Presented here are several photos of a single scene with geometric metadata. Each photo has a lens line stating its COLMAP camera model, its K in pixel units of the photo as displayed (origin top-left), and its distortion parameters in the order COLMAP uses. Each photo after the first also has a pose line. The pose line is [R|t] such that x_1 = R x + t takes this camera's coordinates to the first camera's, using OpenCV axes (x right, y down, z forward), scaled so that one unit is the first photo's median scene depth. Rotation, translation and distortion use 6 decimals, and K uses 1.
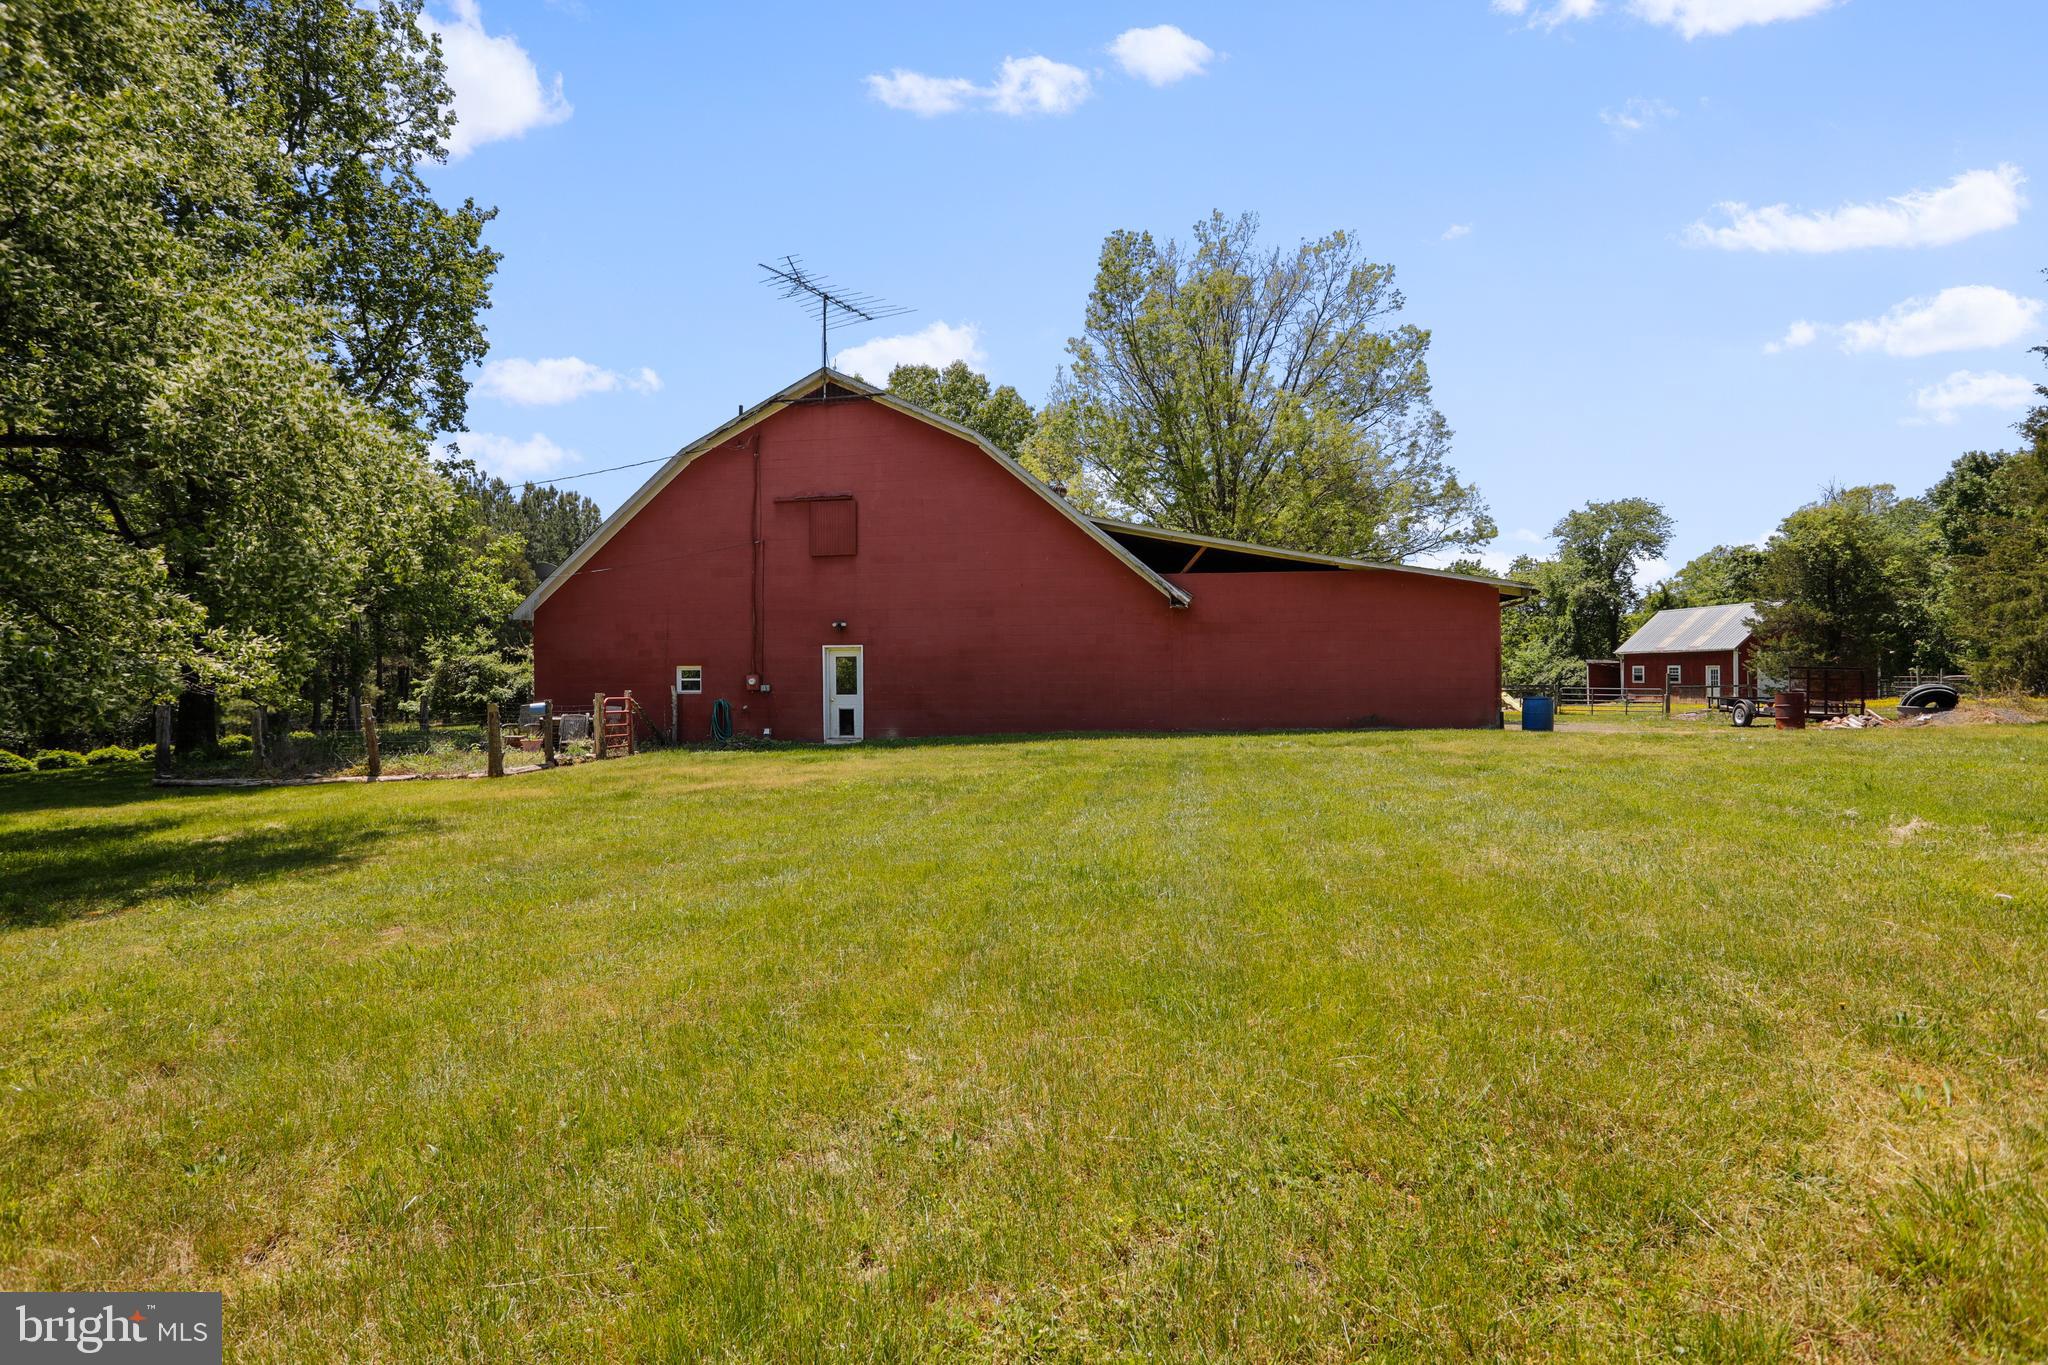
lens RADIAL K [[989.0, 0, 1024.0], [0, 989.0, 682.5], [0, 0, 1]] dist [-0.027651, 0.000579]
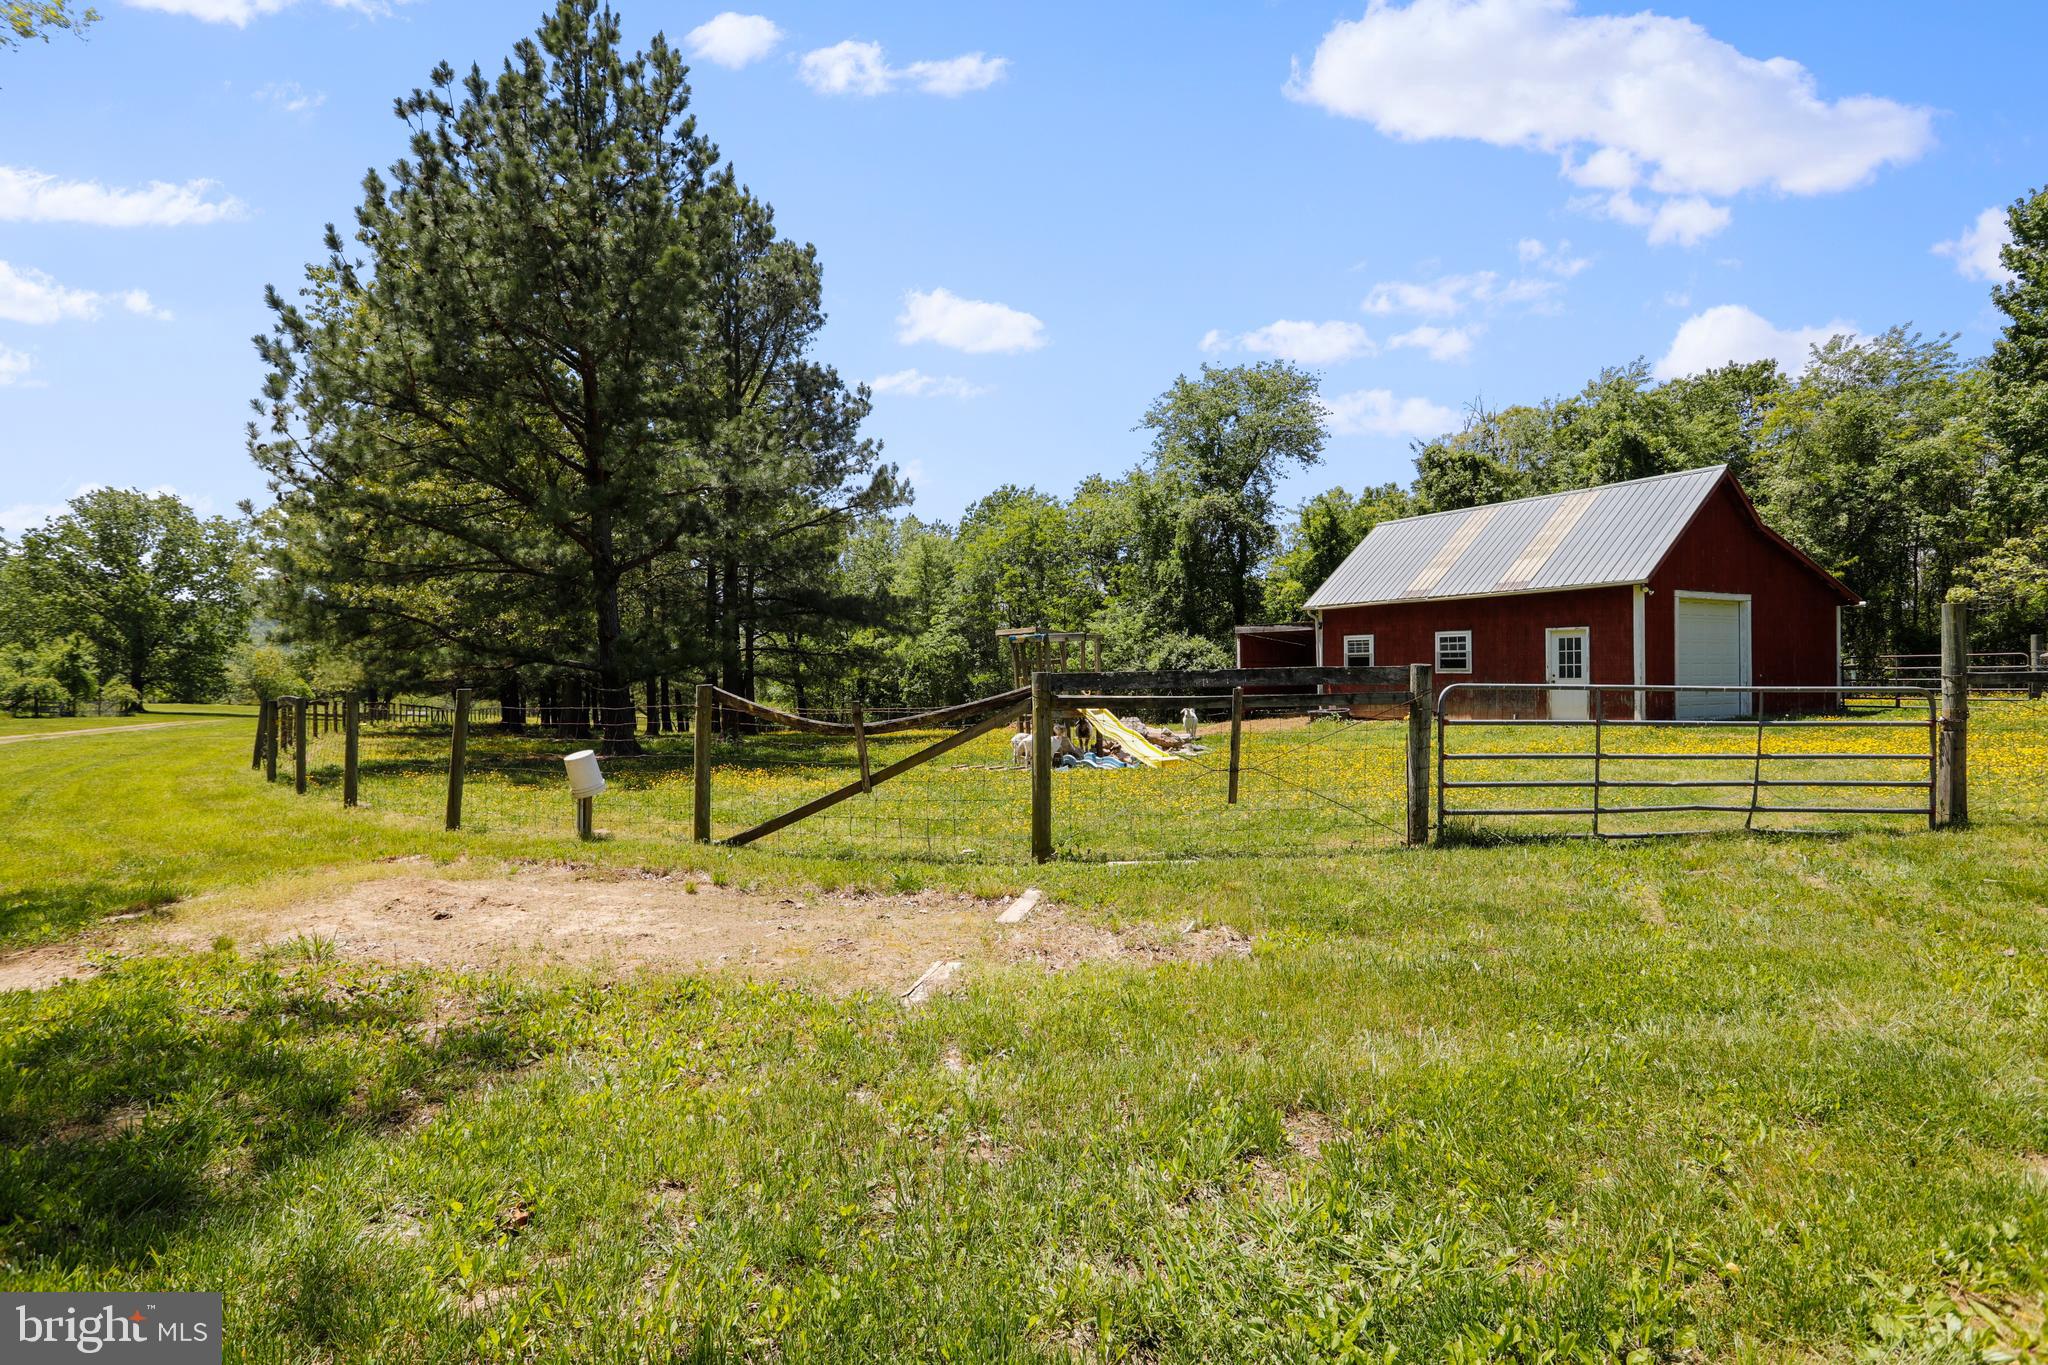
lens RADIAL K [[989.0, 0, 1024.0], [0, 989.0, 682.5], [0, 0, 1]] dist [-0.027651, 0.000579]
pose [[0.907603, 0.005266, 0.419796, 0.243271], [-0.004198, 0.999985, -0.003468, 0.005641], [-0.419808, 0.001385, 0.907612, 0.531253]]
